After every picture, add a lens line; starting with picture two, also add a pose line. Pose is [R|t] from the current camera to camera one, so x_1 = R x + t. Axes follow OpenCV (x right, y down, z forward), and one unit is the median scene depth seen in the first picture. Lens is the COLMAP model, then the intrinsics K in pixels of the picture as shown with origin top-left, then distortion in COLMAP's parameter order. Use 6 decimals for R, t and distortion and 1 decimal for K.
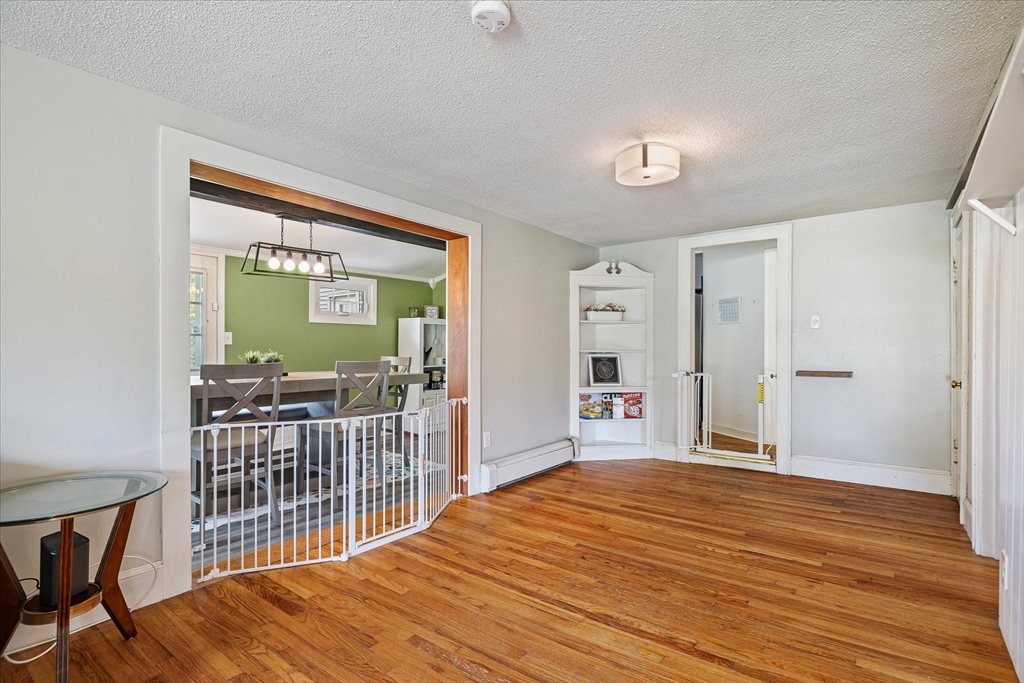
lens RADIAL K [[497.8, 0, 508.0], [0, 497.8, 342.3], [0, 0, 1]] dist [0.001076, 0.000034]
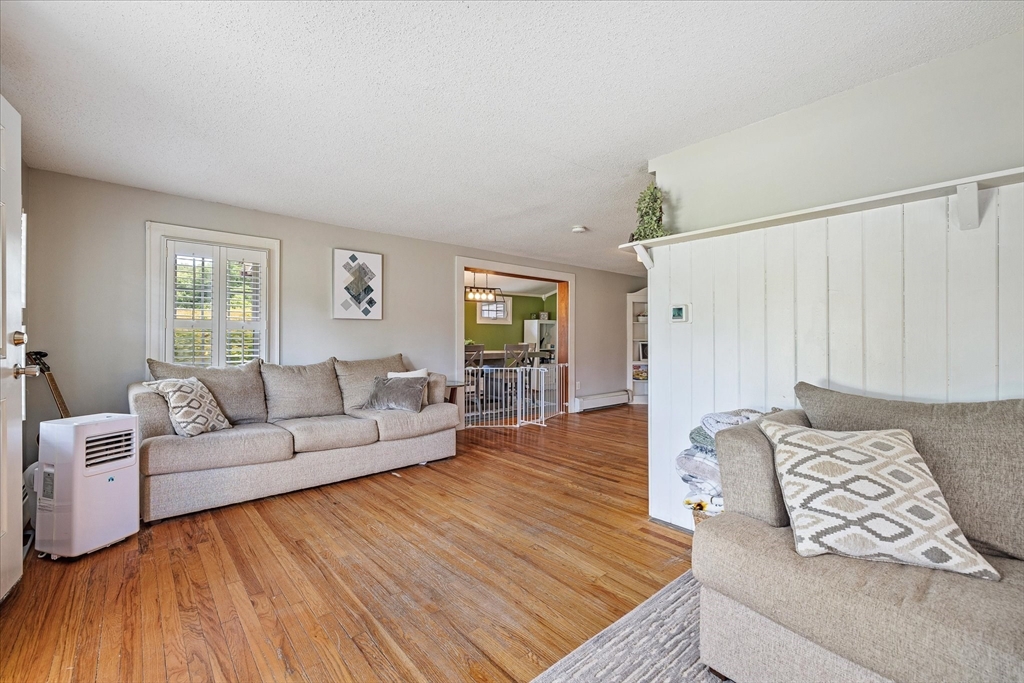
lens RADIAL K [[432.9, 0, 511.0], [0, 432.9, 339.6], [0, 0, 1]] dist [0.000817, 0.000029]
pose [[0.980677, 0.001716, -0.195626, 0.023526], [0.001254, 0.999886, 0.015060, -0.006761], [0.195630, -0.015014, 0.980563, -0.540144]]
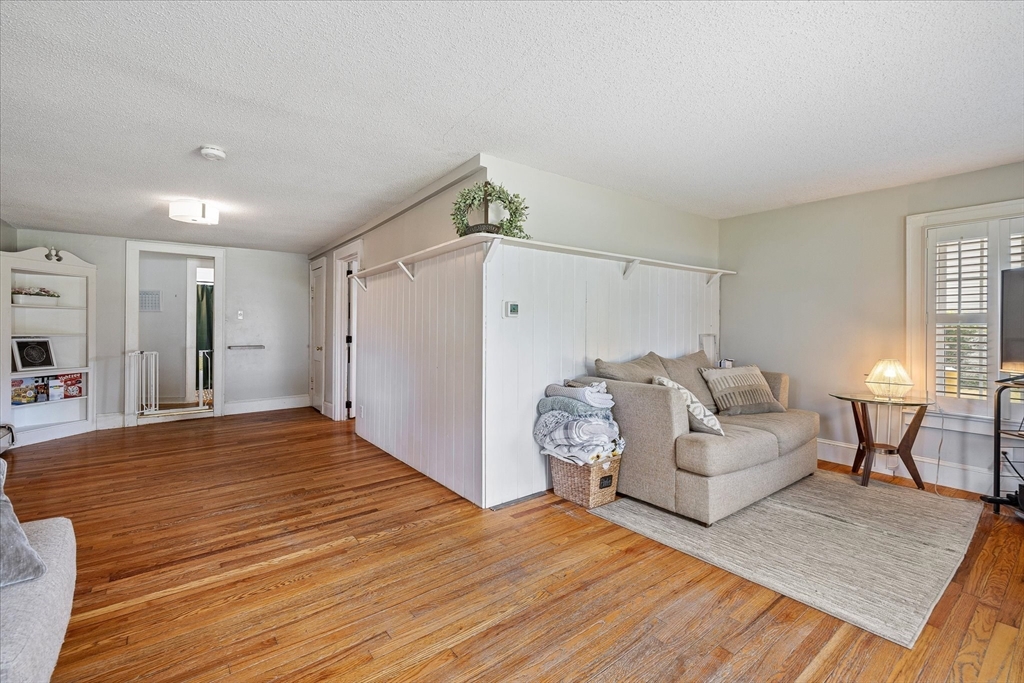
lens RADIAL K [[432.9, 0, 511.0], [0, 432.9, 339.6], [0, 0, 1]] dist [0.000817, 0.000029]
pose [[0.263214, -0.022951, 0.964464, -0.412051], [-0.008912, 0.999616, 0.026220, -0.005144], [-0.964696, -0.015497, 0.262909, -0.160745]]
